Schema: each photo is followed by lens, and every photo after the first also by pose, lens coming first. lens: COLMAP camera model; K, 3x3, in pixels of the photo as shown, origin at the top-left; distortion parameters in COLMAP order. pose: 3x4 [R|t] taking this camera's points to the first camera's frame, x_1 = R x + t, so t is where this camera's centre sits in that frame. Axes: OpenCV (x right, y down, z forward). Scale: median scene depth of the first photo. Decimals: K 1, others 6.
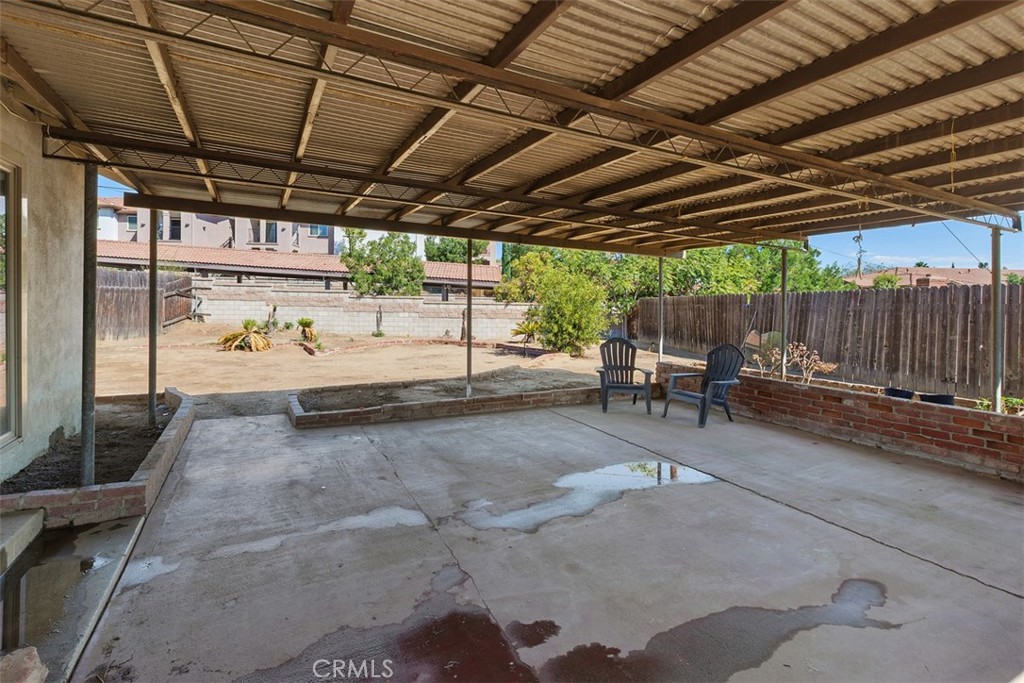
lens RADIAL K [[460.3, 0, 536.1], [0, 460.3, 308.1], [0, 0, 1]] dist [0.011042, -0.000524]
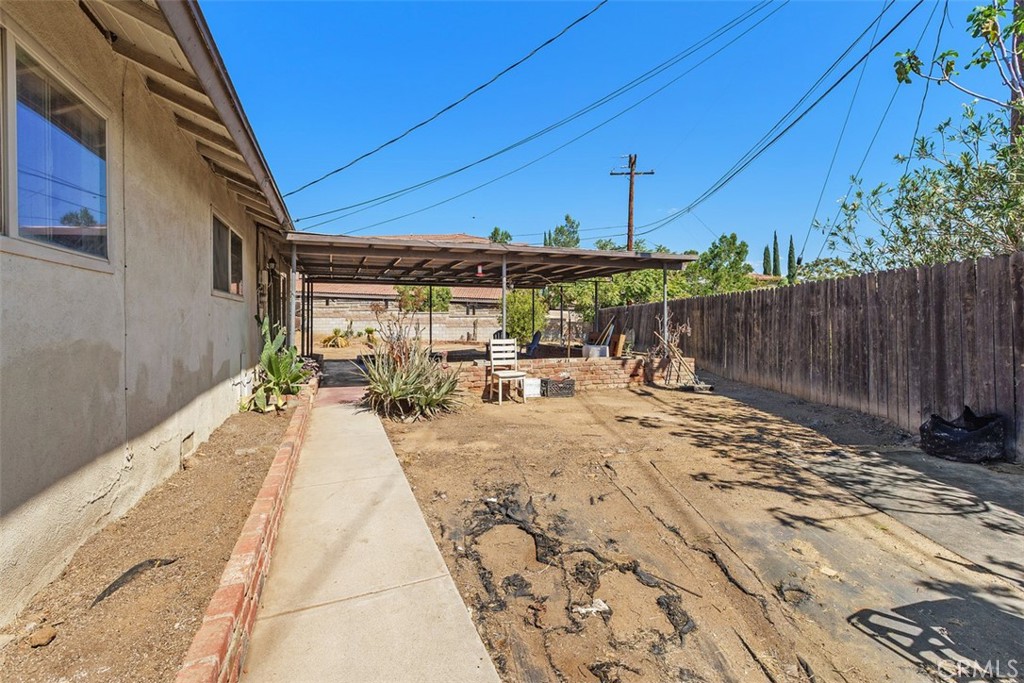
lens RADIAL K [[475.4, 0, 526.1], [0, 475.4, 316.9], [0, 0, 1]] dist [0.005734, 0.000000]
pose [[0.986270, -0.023525, -0.163456, 0.239812], [0.022364, 0.999710, -0.008941, 0.008878], [0.163619, 0.005163, 0.986510, -0.418135]]
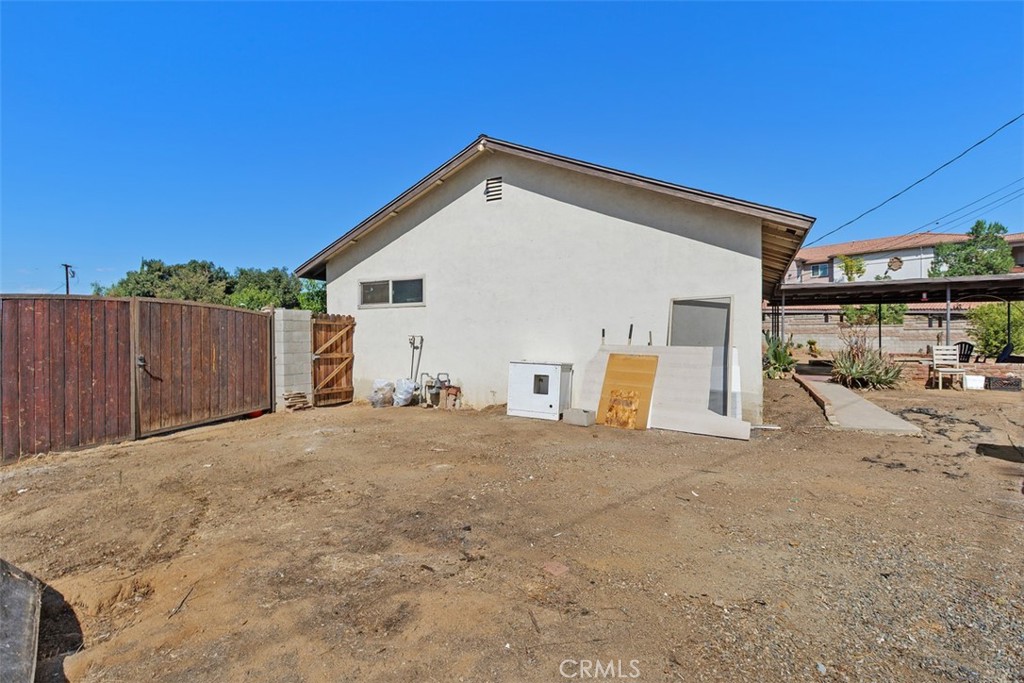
lens RADIAL K [[475.4, 0, 511.0], [0, 475.4, 336.8], [0, 0, 1]] dist [0.005734, 0.000000]
pose [[0.523112, -0.018601, -0.852061, 0.366020], [0.014455, 0.999812, -0.012952, 0.013190], [0.852141, -0.005542, 0.523282, -0.753439]]
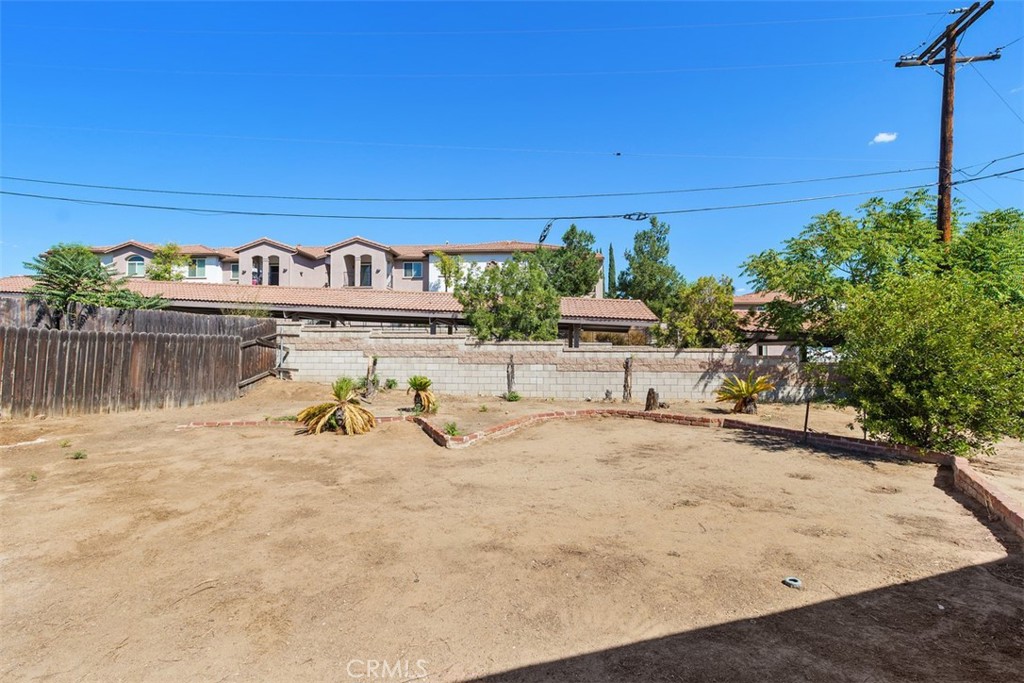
lens RADIAL K [[475.4, 0, 517.1], [0, 475.4, 333.6], [0, 0, 1]] dist [0.005734, 0.000000]
pose [[0.978640, -0.019190, -0.204684, -0.181450], [0.010344, 0.998969, -0.044203, -0.006555], [0.205321, 0.041142, 0.977830, 0.294026]]
